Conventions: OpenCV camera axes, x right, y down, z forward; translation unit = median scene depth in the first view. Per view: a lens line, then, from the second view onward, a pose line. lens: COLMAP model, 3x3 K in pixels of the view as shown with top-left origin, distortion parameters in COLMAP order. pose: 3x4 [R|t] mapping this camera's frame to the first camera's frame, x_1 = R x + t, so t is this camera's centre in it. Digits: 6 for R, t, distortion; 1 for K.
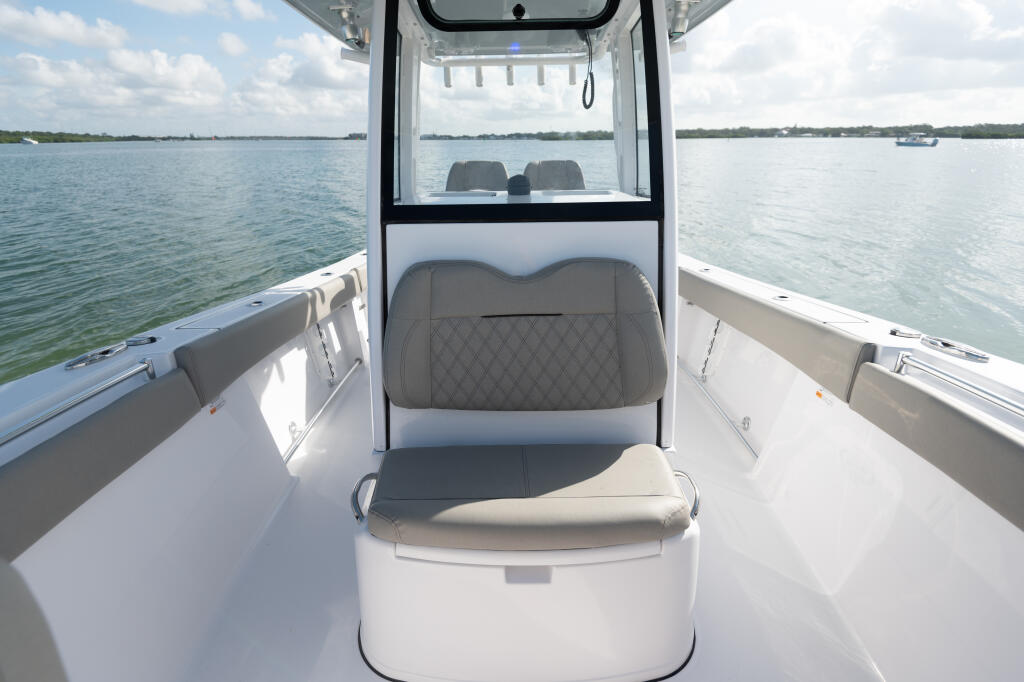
lens RADIAL K [[463.9, 0, 505.0], [0, 463.9, 343.1], [0, 0, 1]] dist [0.018978, -0.013269]
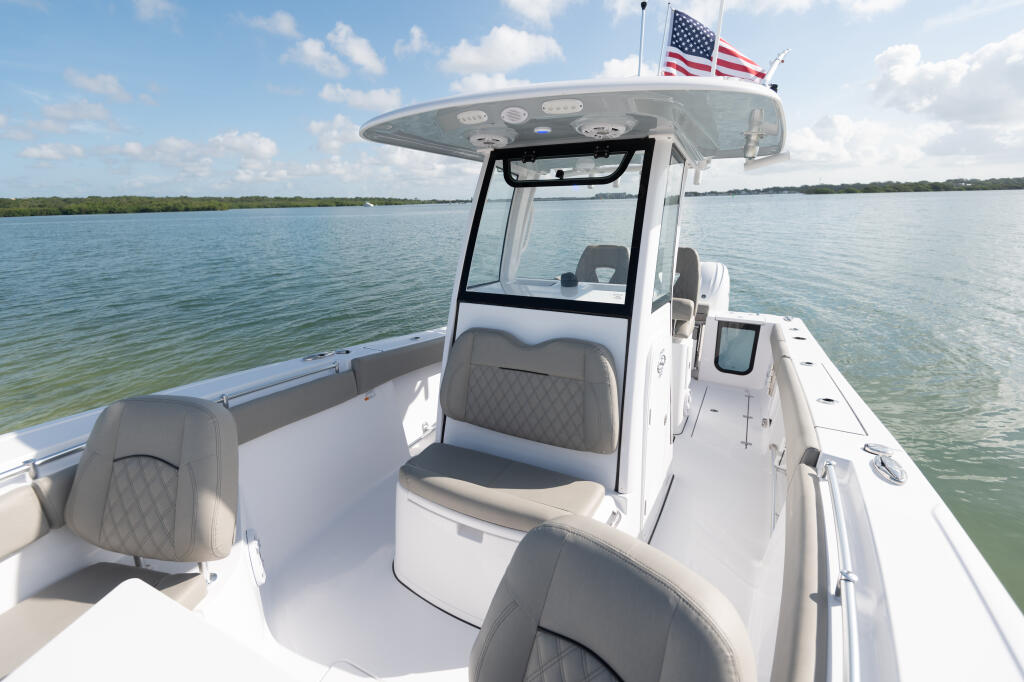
lens RADIAL K [[457.4, 0, 495.5], [0, 457.4, 340.6], [0, 0, 1]] dist [0.008141, -0.011999]
pose [[0.873776, 0.130618, -0.468459, 0.602959], [-0.179436, 0.981882, -0.060913, -0.049015], [0.452015, 0.137283, 0.881383, -0.322832]]
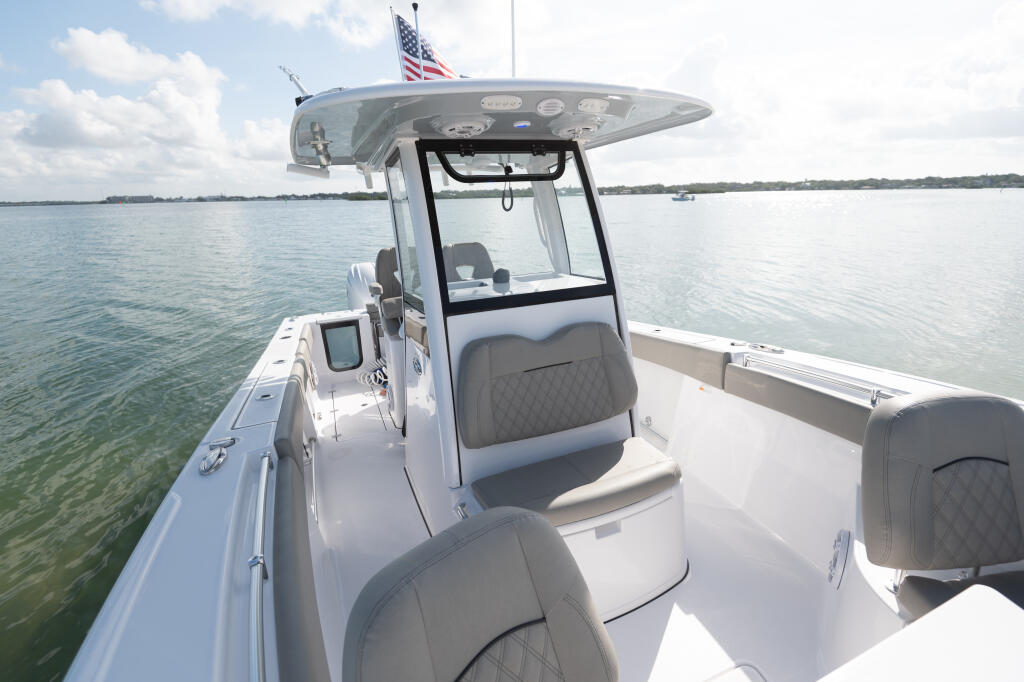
lens RADIAL K [[465.1, 0, 512.0], [0, 465.1, 341.0], [0, 0, 1]] dist [0.024427, 0.000171]
pose [[0.920551, -0.131860, 0.367694, -0.578559], [0.172778, 0.981664, -0.080523, -0.038614], [-0.350334, 0.137655, 0.926454, -0.326174]]
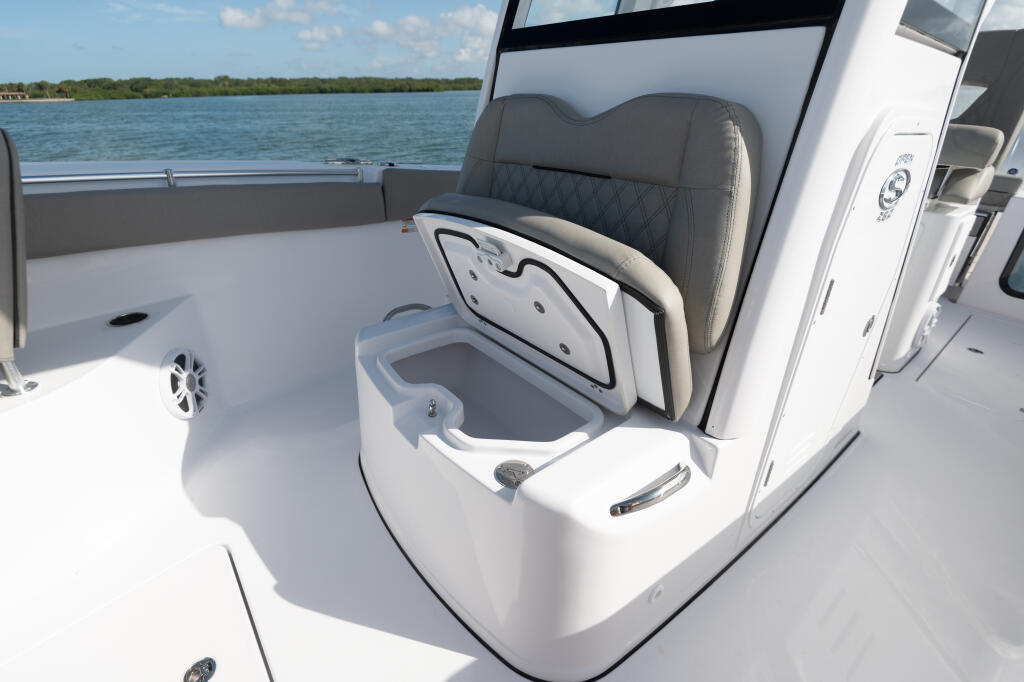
lens RADIAL K [[444.4, 0, 512.3], [0, 444.4, 330.2], [0, 0, 1]] dist [0.002585, -0.000009]
pose [[0.621788, 0.368145, -0.691266, 0.560880], [-0.308333, 0.926422, 0.216038, 0.052318], [0.719938, 0.078810, 0.689549, 0.420527]]
